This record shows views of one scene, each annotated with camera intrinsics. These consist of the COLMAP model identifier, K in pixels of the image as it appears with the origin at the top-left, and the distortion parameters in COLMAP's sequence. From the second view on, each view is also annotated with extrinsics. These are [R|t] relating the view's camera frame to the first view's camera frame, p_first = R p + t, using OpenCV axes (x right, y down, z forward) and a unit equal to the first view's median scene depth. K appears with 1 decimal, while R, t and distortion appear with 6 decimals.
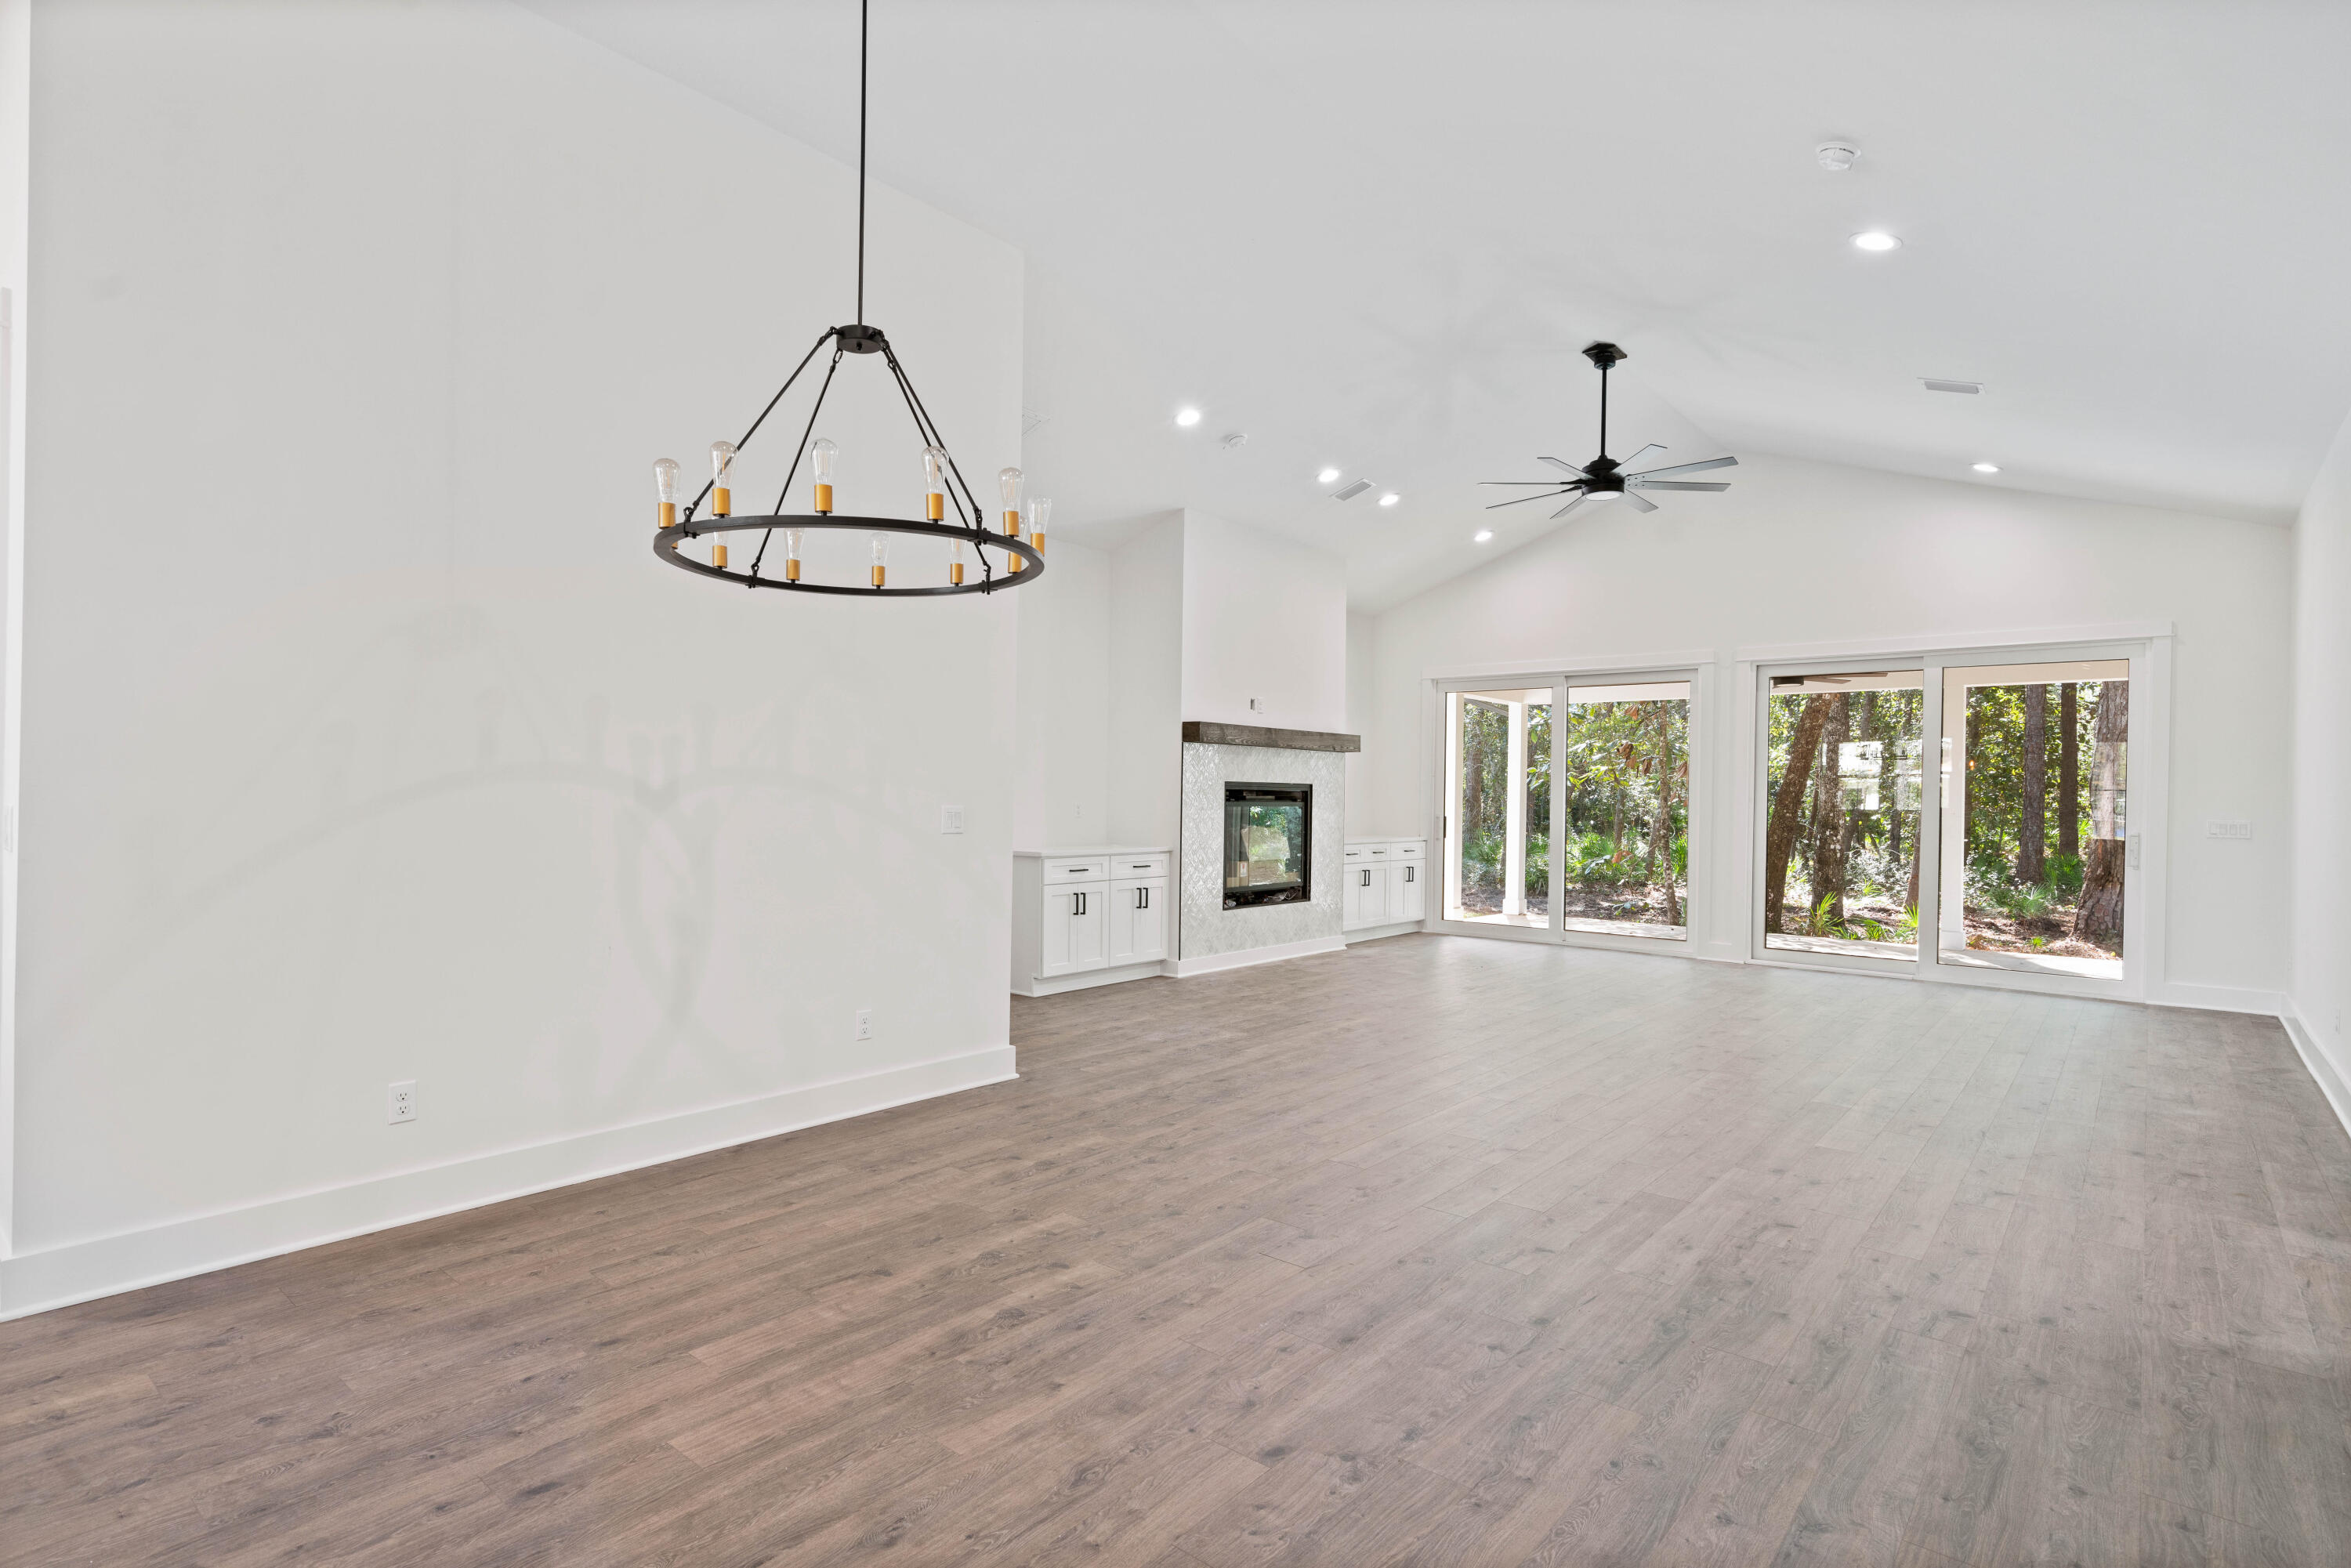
lens RADIAL K [[1126.1, 0, 1175.5], [0, 1126.1, 784.0], [0, 0, 1]] dist [0.005093, 0.000392]
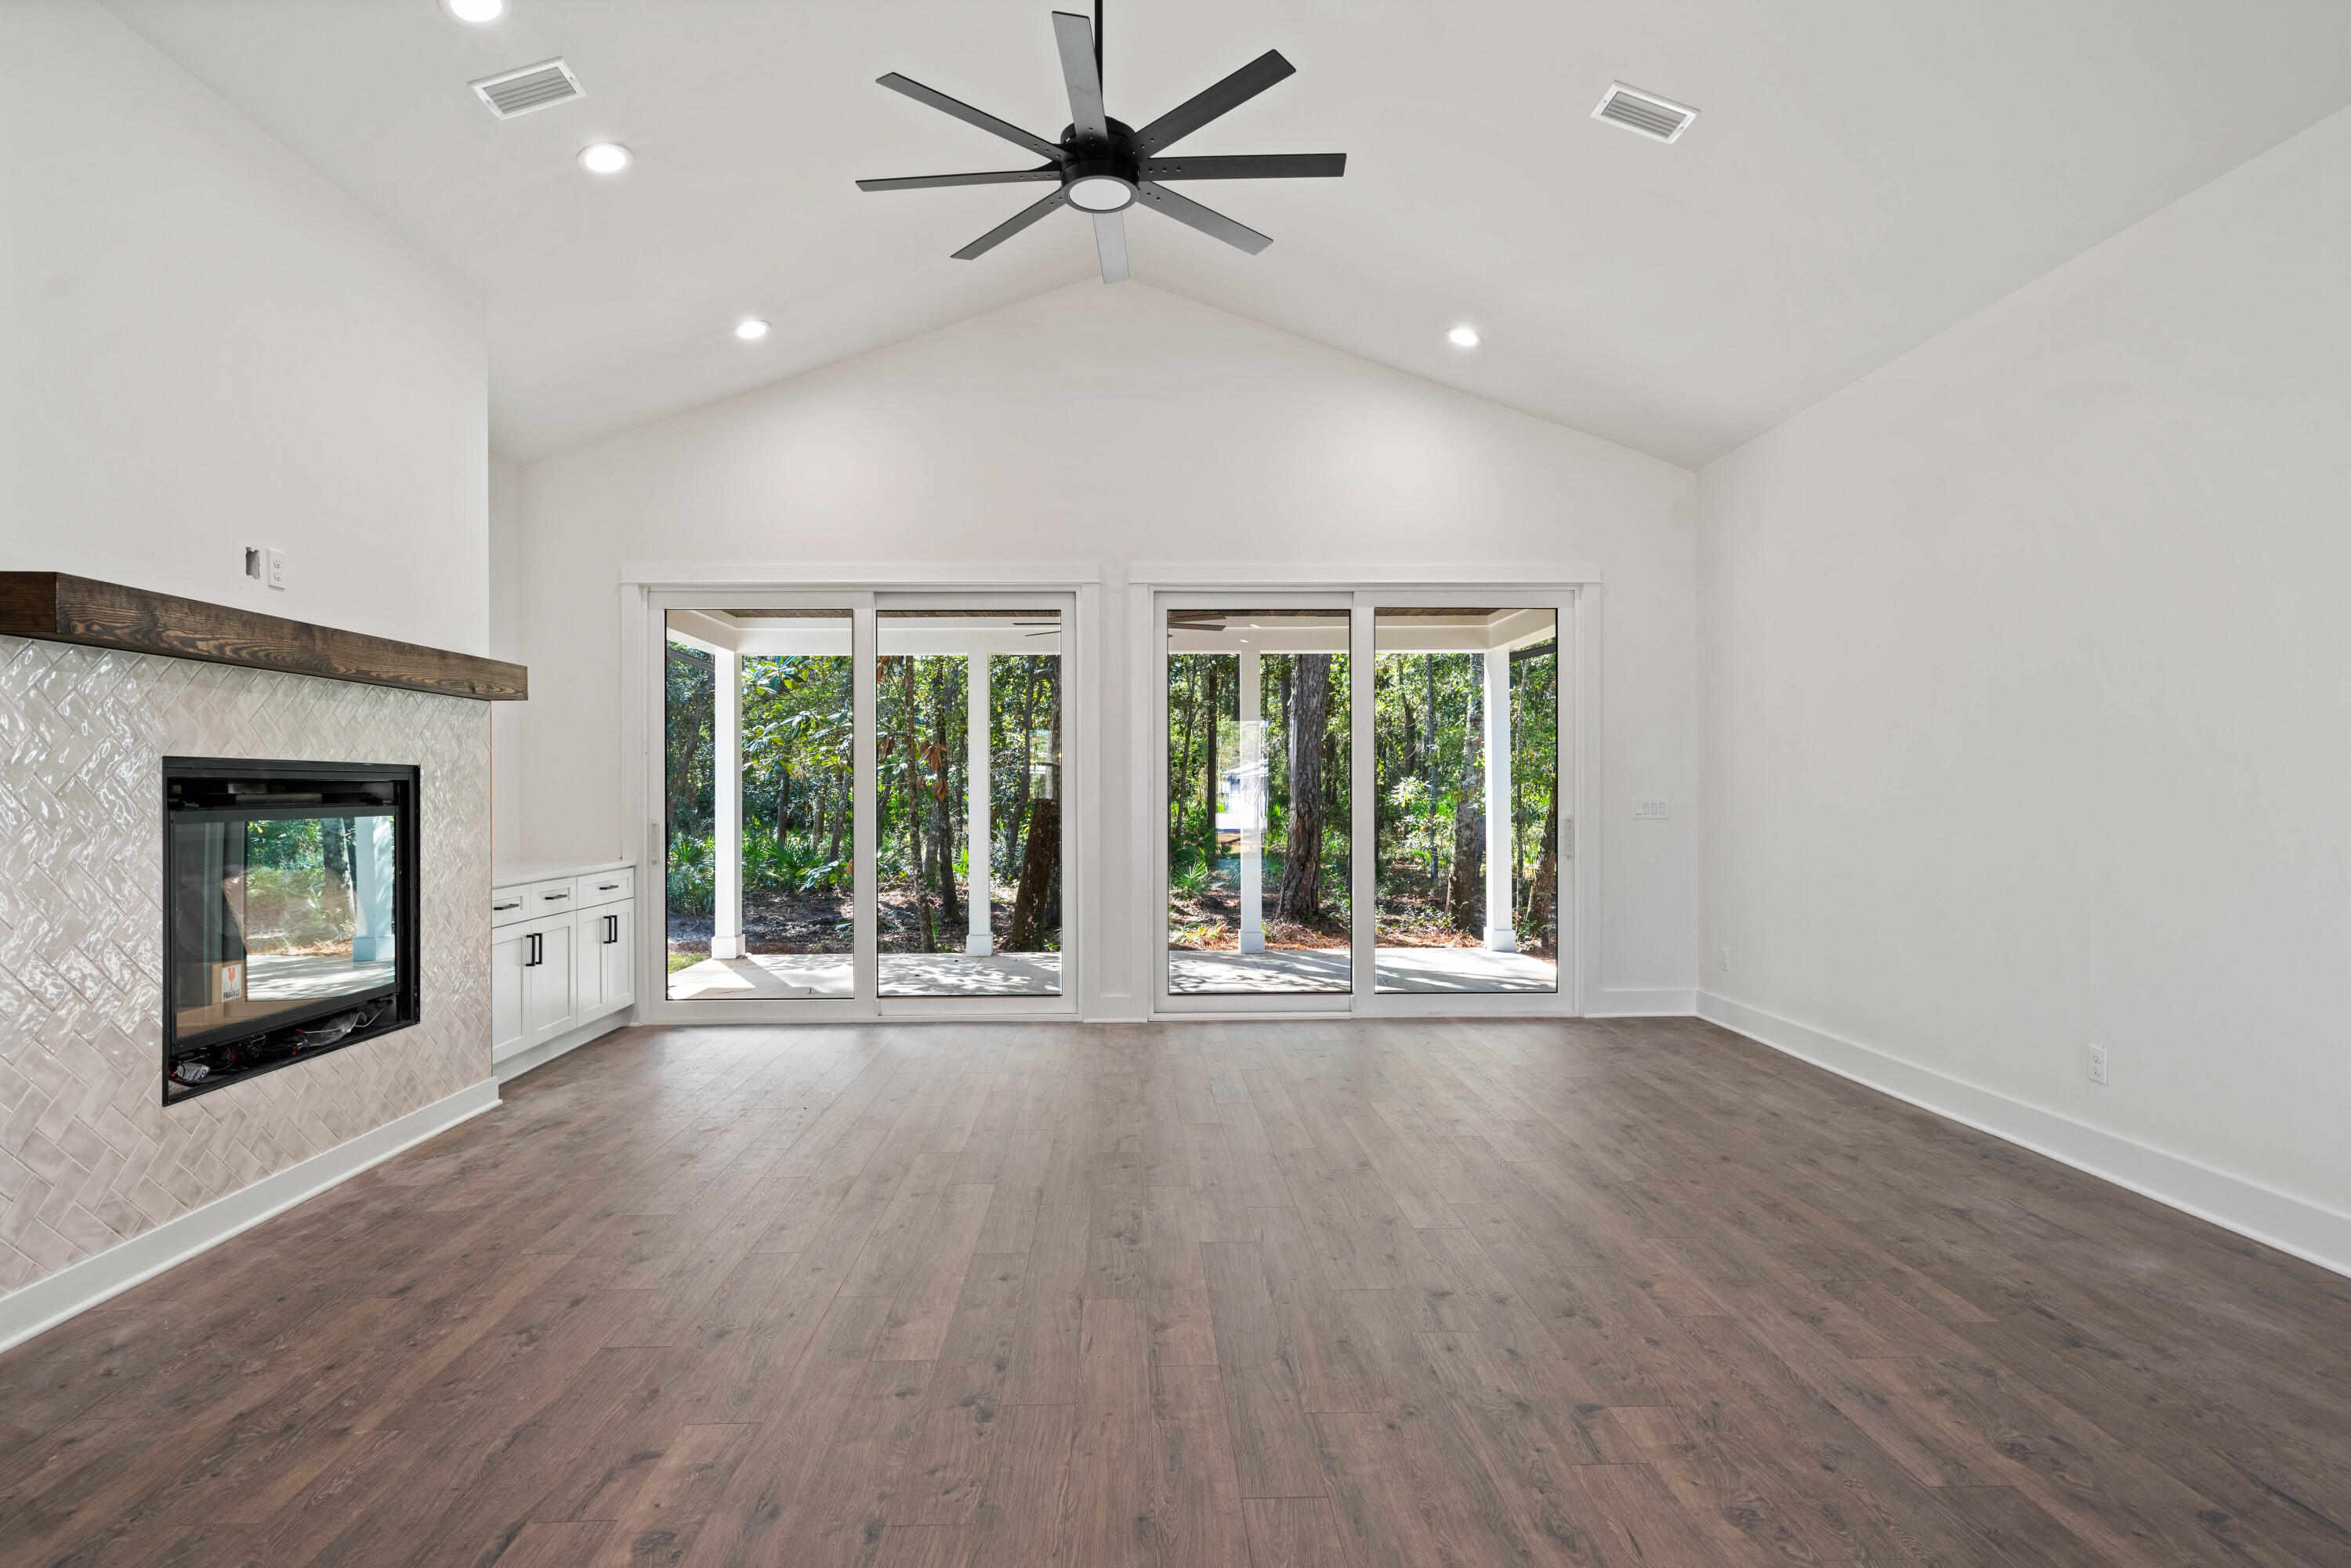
lens RADIAL K [[1178.0, 0, 1144.3], [0, 1178.0, 786.8], [0, 0, 1]] dist [0.001566, 0.000507]
pose [[0.750859, -0.016943, 0.660245, 0.028352], [0.010014, 0.999848, 0.014270, 0.005020], [-0.660386, -0.004104, 0.750915, 0.471567]]
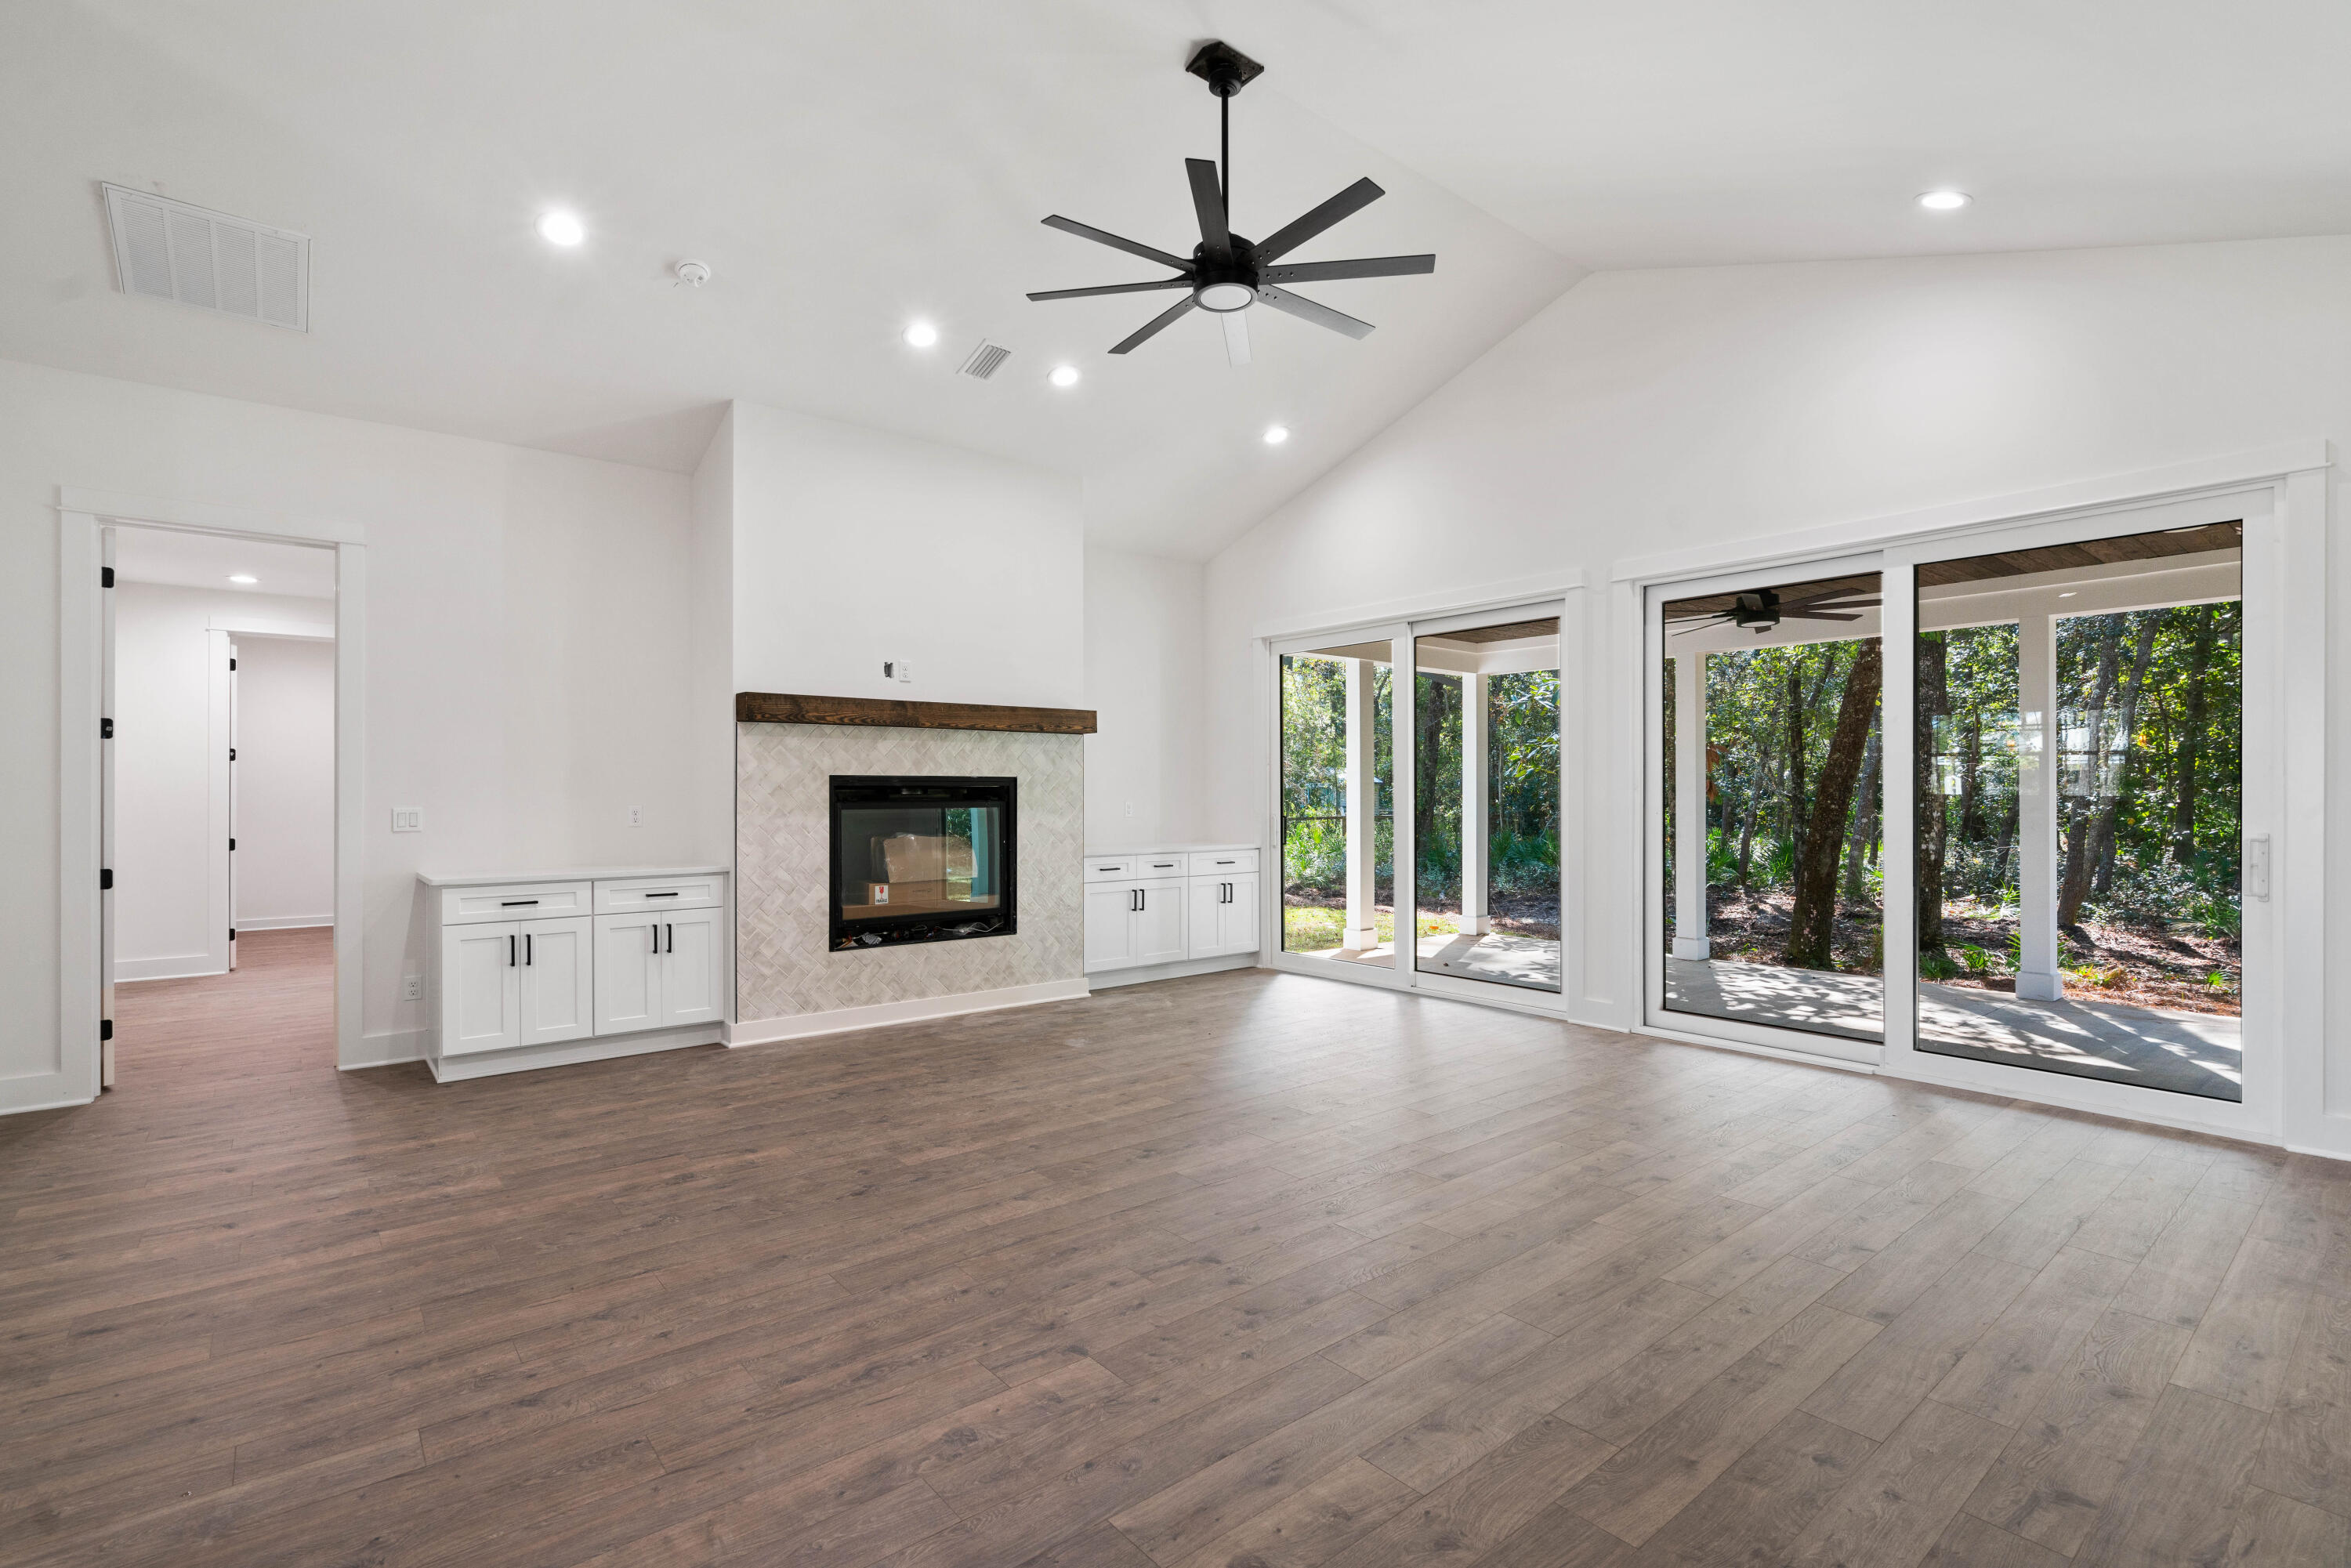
lens RADIAL K [[1061.2, 0, 1162.1], [0, 1061.2, 793.1], [0, 0, 1]] dist [-0.003187, 0.001081]
pose [[0.983546, -0.016675, -0.179885, 0.359747], [0.018021, 0.999820, 0.005851, 0.008495], [0.179755, -0.008997, 0.983670, 0.342115]]
